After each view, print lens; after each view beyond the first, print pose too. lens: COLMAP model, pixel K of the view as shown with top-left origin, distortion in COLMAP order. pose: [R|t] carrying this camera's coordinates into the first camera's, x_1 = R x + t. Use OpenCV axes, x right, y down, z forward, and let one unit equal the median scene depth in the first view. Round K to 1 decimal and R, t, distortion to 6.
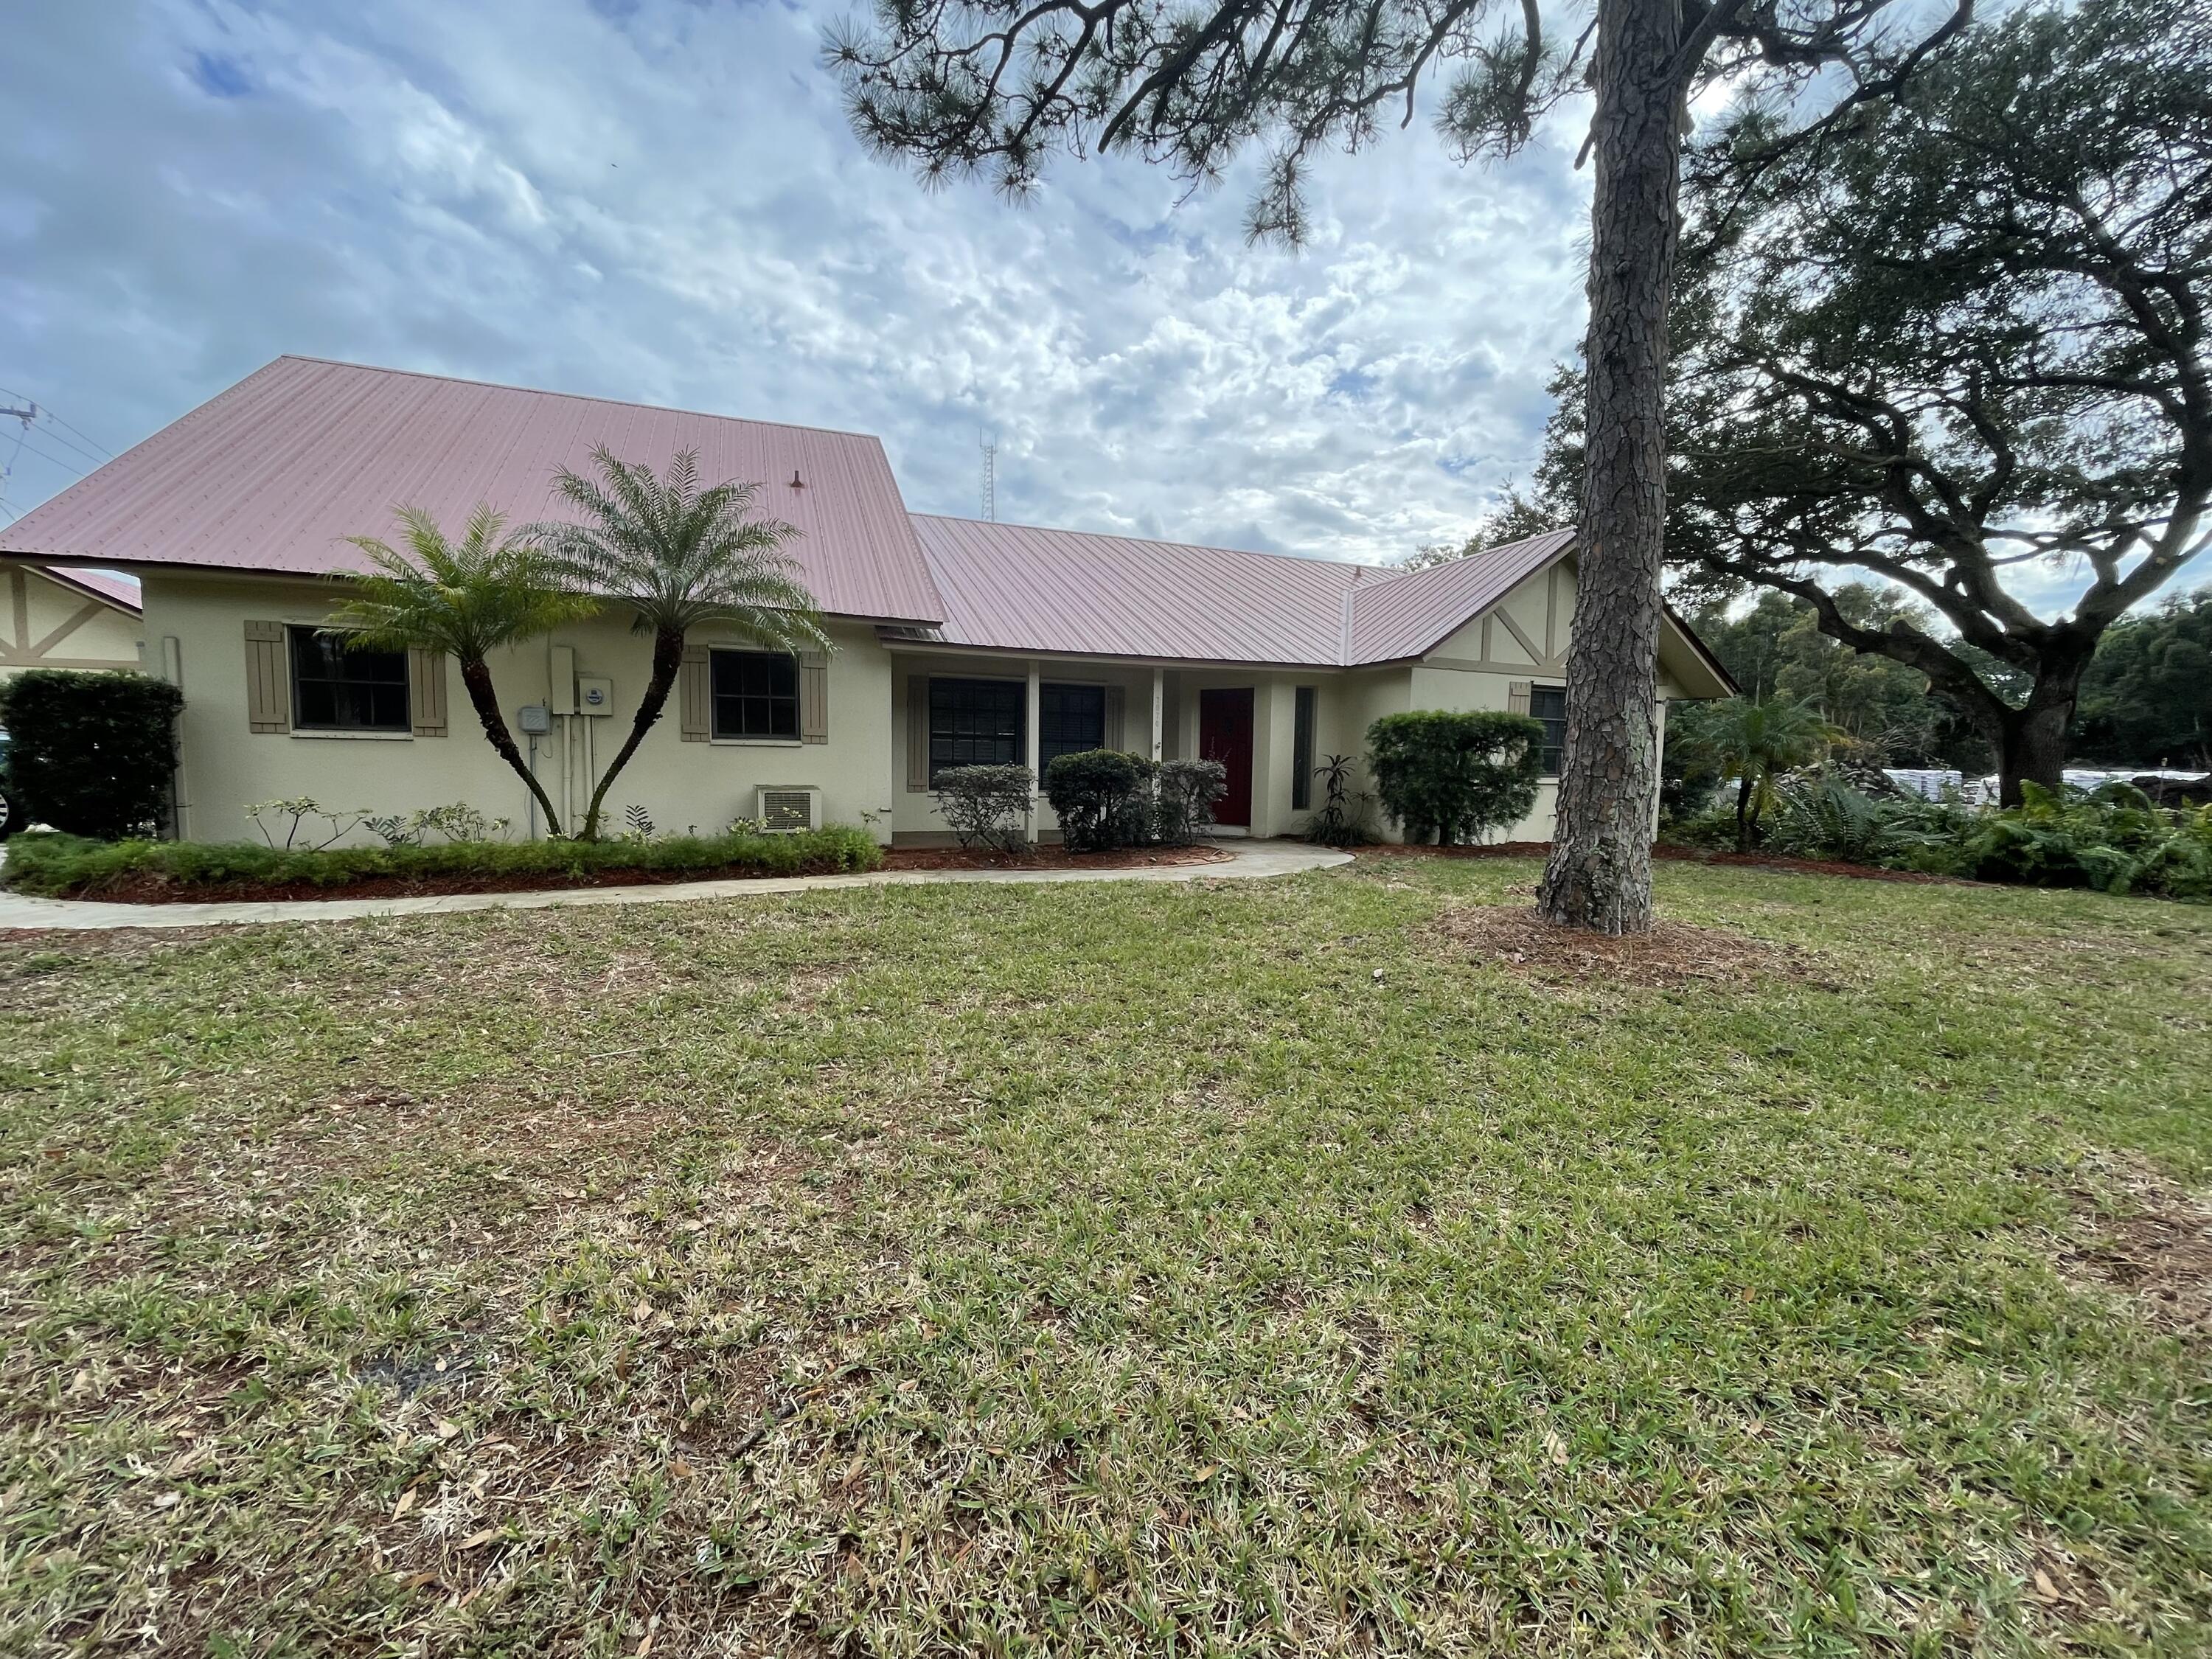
lens RADIAL K [[929.2, 0, 1102.0], [0, 929.2, 834.8], [0, 0, 1]] dist [-0.005201, 0.002049]
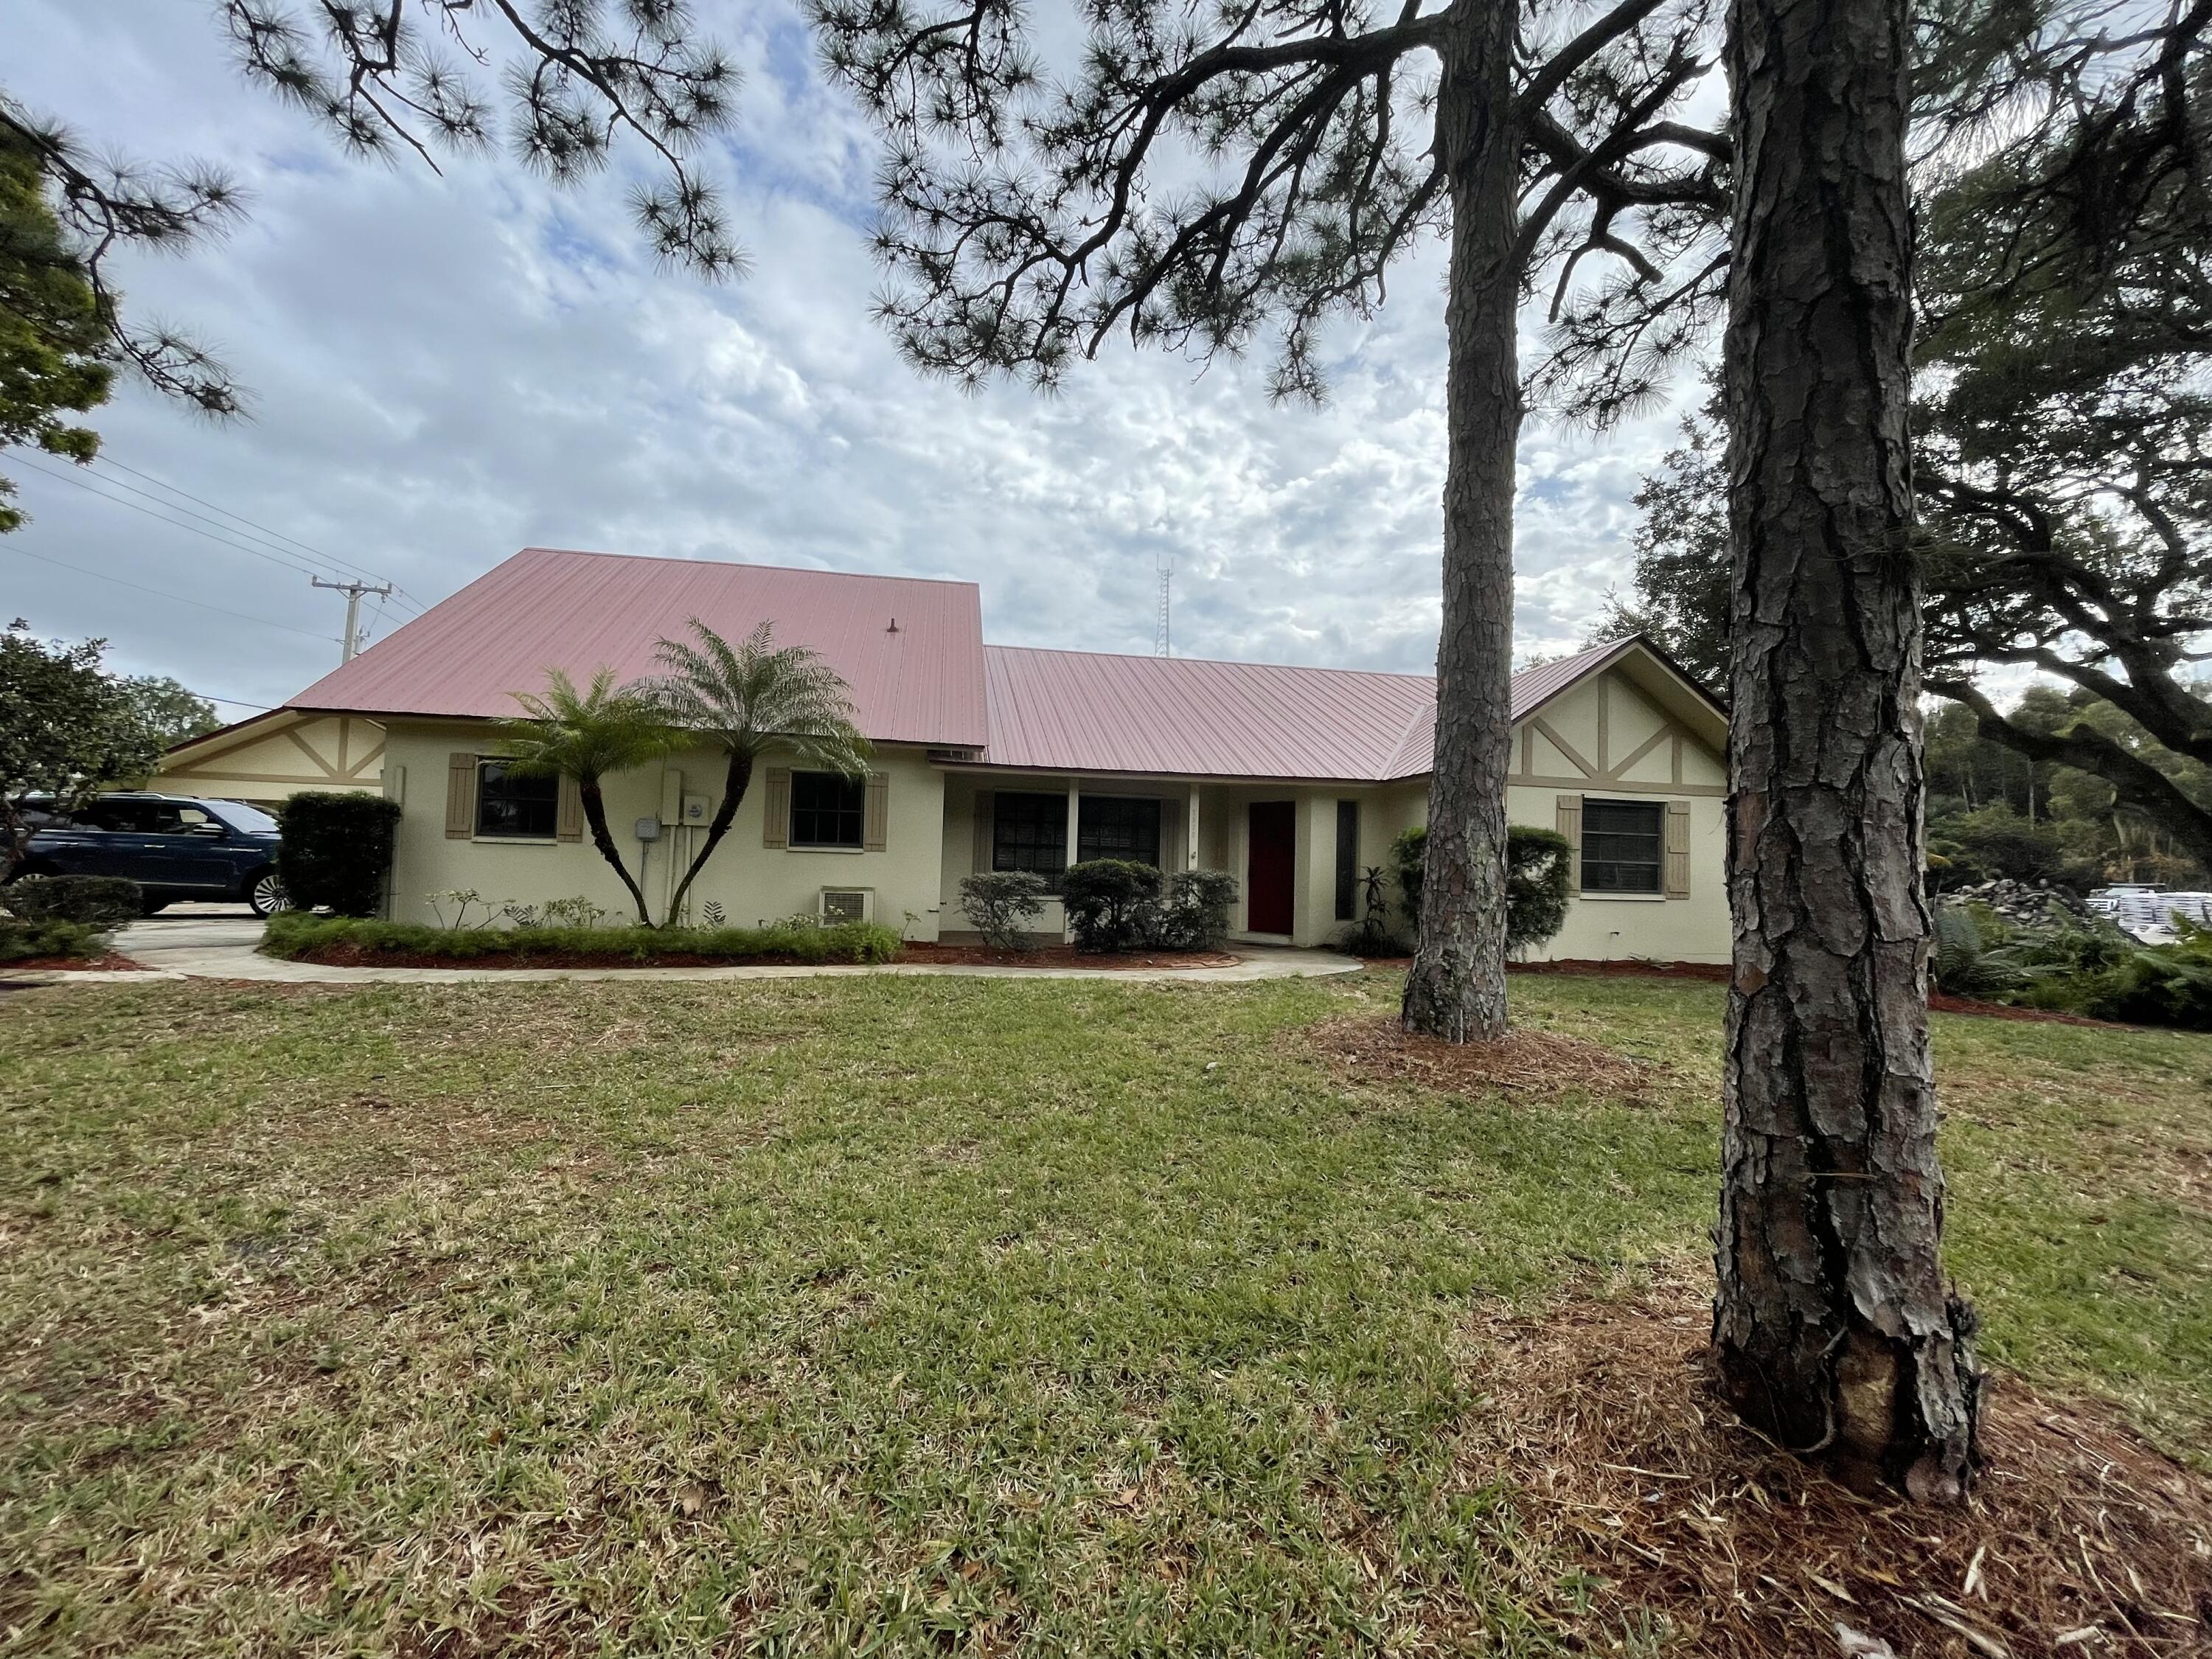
lens RADIAL K [[929.2, 0, 1099.0], [0, 929.2, 826.7], [0, 0, 1]] dist [-0.005201, 0.002049]
pose [[0.978308, 0.004095, -0.207116, 0.184042], [-0.029893, 0.992131, -0.121584, 0.002795], [0.204988, 0.125138, 0.970732, -0.055411]]
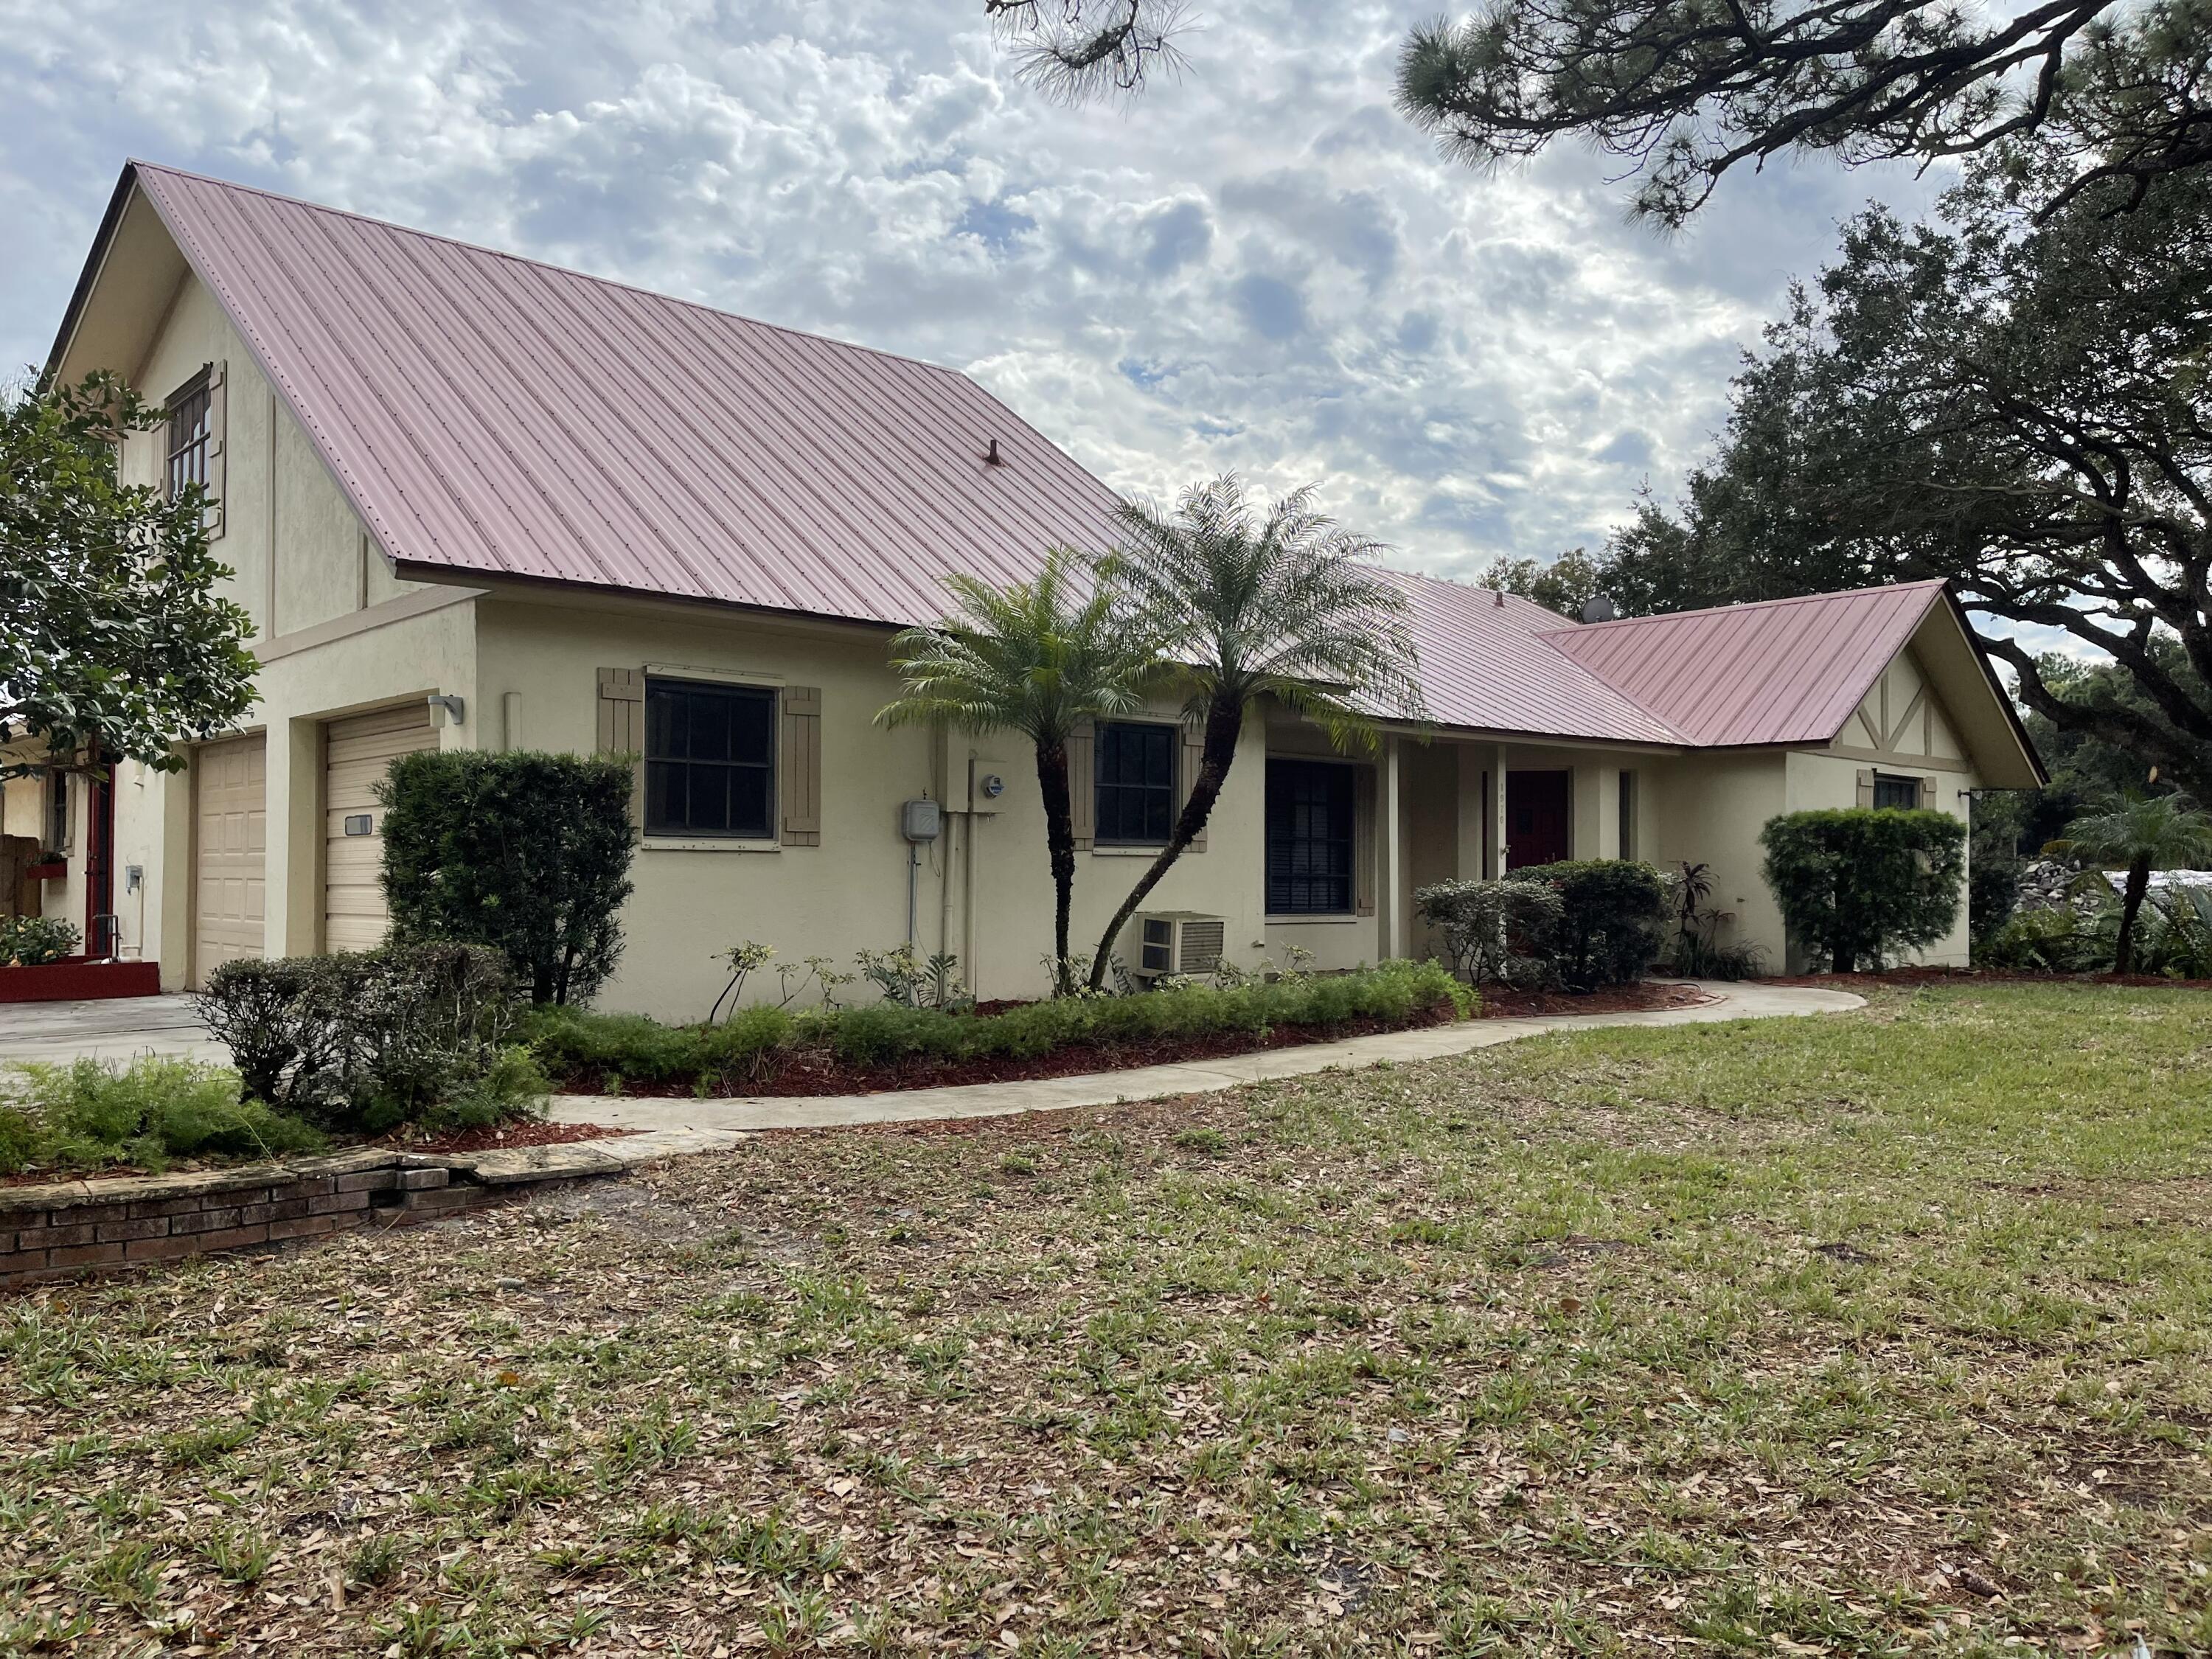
lens RADIAL K [[1678.1, 0, 1107.0], [0, 1678.1, 841.0], [0, 0, 1]] dist [0.060514, -0.079866]
pose [[0.938599, -0.000412, 0.345010, -0.735071], [0.030359, 0.996219, -0.081400, -0.004452], [-0.343672, 0.086876, 0.935062, -0.151388]]
